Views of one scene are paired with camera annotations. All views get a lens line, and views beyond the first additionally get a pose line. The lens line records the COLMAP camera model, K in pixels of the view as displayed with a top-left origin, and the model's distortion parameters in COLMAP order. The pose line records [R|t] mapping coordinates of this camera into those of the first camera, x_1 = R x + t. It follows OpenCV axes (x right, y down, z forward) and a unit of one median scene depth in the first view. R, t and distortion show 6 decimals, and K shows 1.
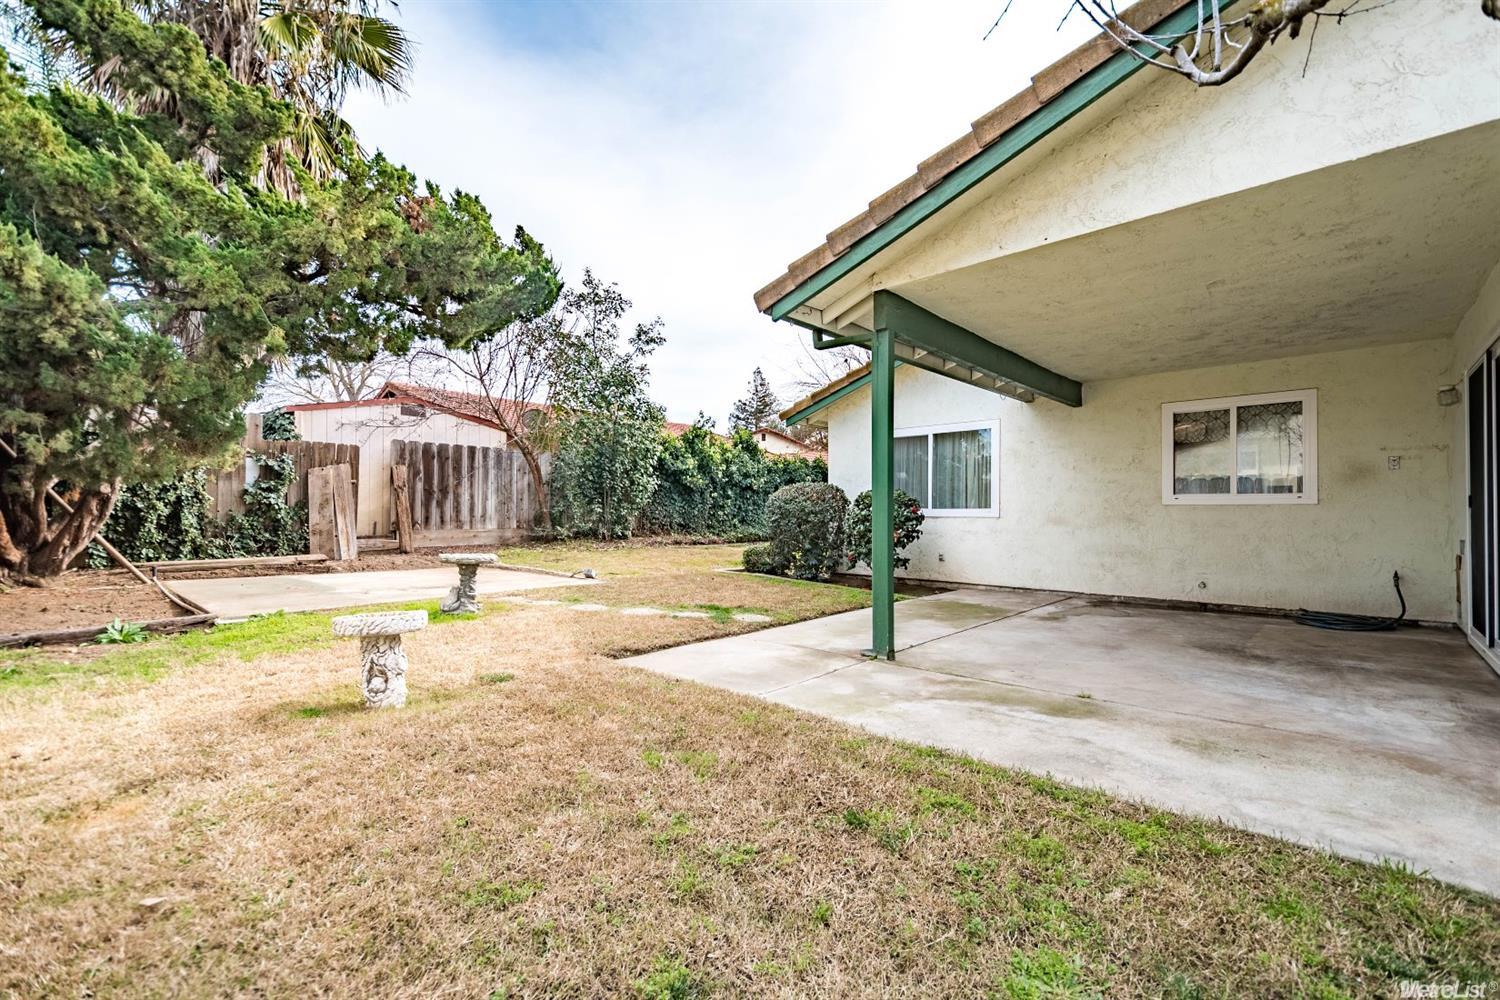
lens RADIAL K [[653.7, 0, 750.4], [0, 653.7, 505.7], [0, 0, 1]] dist [0.005840, -0.000198]
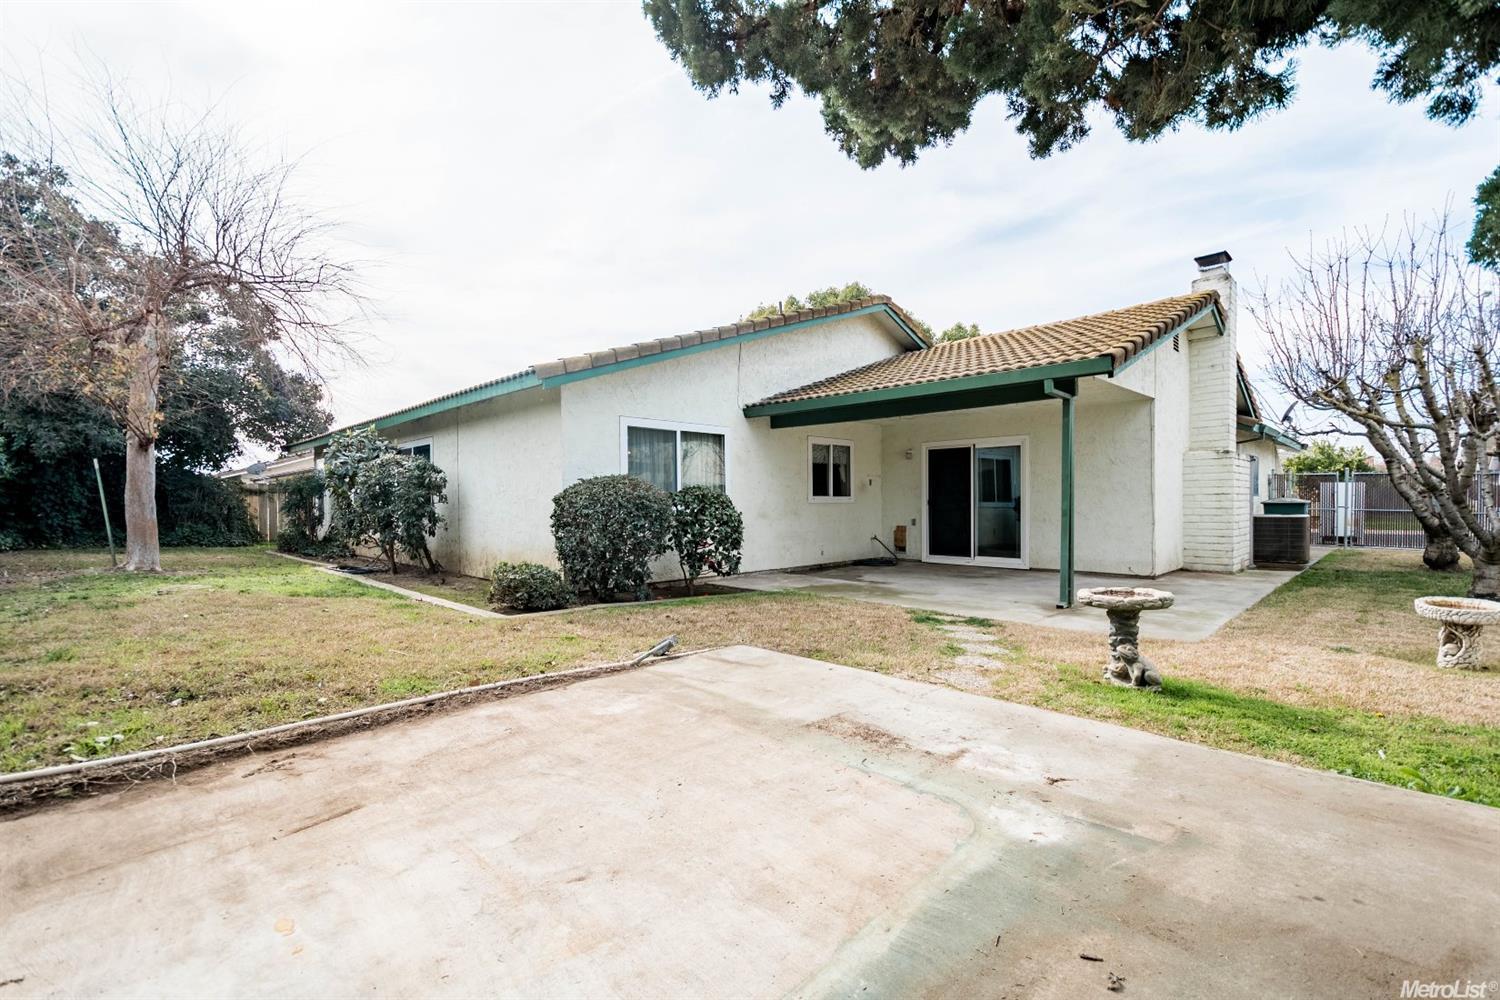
lens RADIAL K [[653.7, 0, 753.5], [0, 653.7, 505.3], [0, 0, 1]] dist [0.005840, -0.000198]
pose [[0.048098, -0.005678, 0.998826, -1.953315], [-0.007833, 0.999951, 0.006062, -0.009677], [-0.998812, -0.008115, 0.048051, 2.324363]]
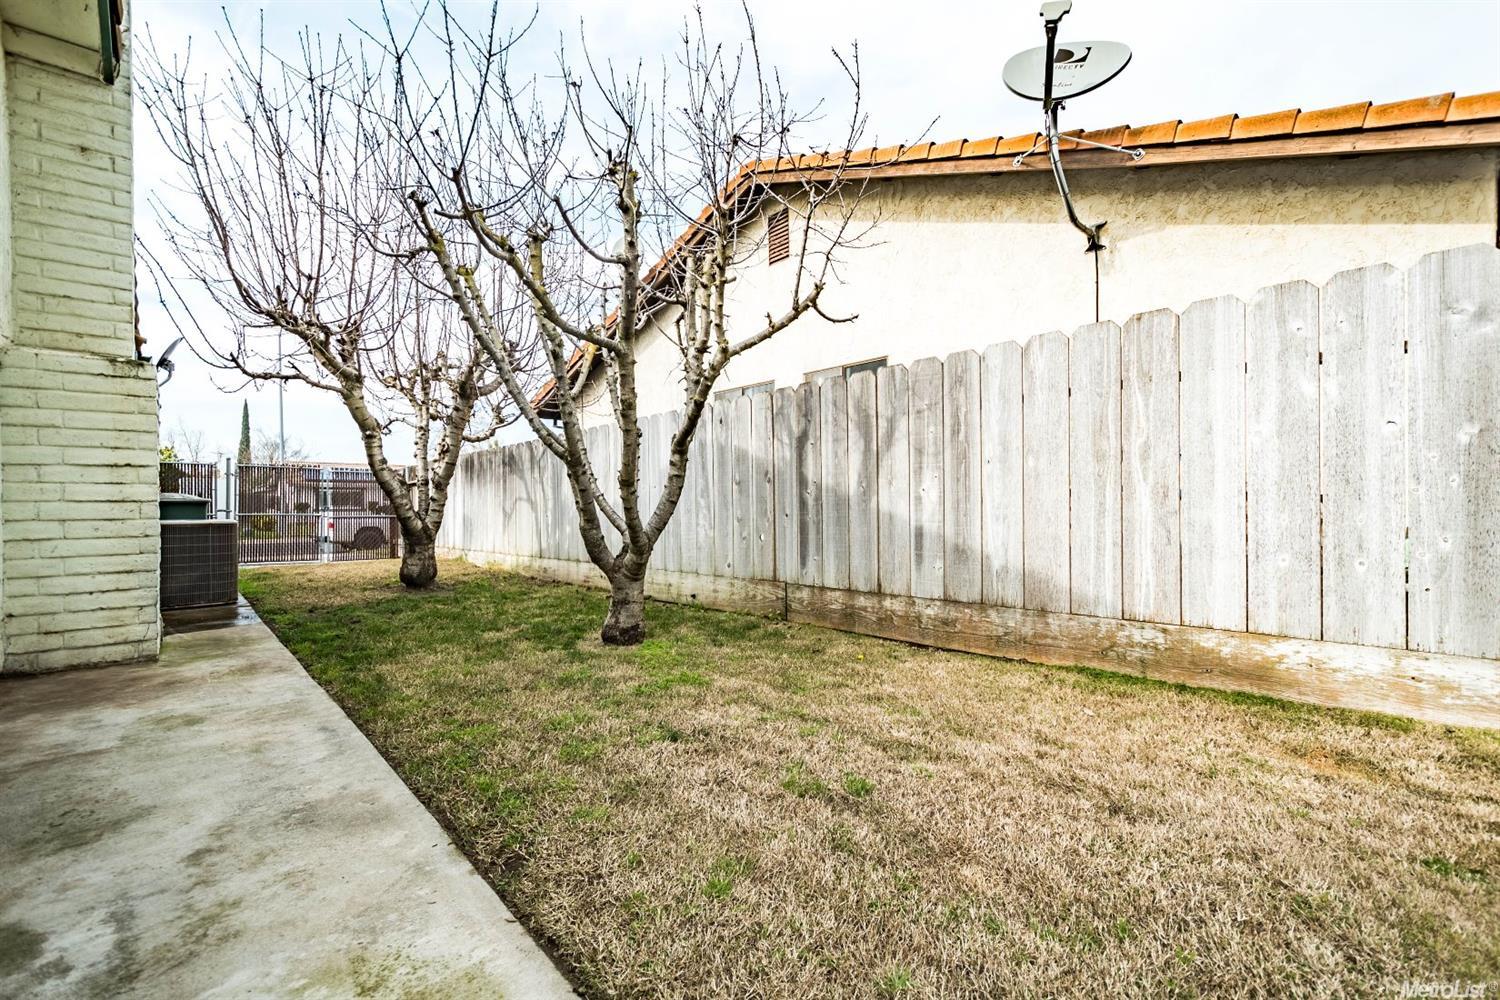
lens RADIAL K [[653.7, 0, 753.3], [0, 653.7, 507.8], [0, 0, 1]] dist [0.005840, -0.000198]
pose [[-0.994326, 0.006527, 0.106180, -0.066699], [0.005383, 0.999924, -0.011056, 0.037877], [-0.106244, -0.010422, -0.994285, 1.373886]]
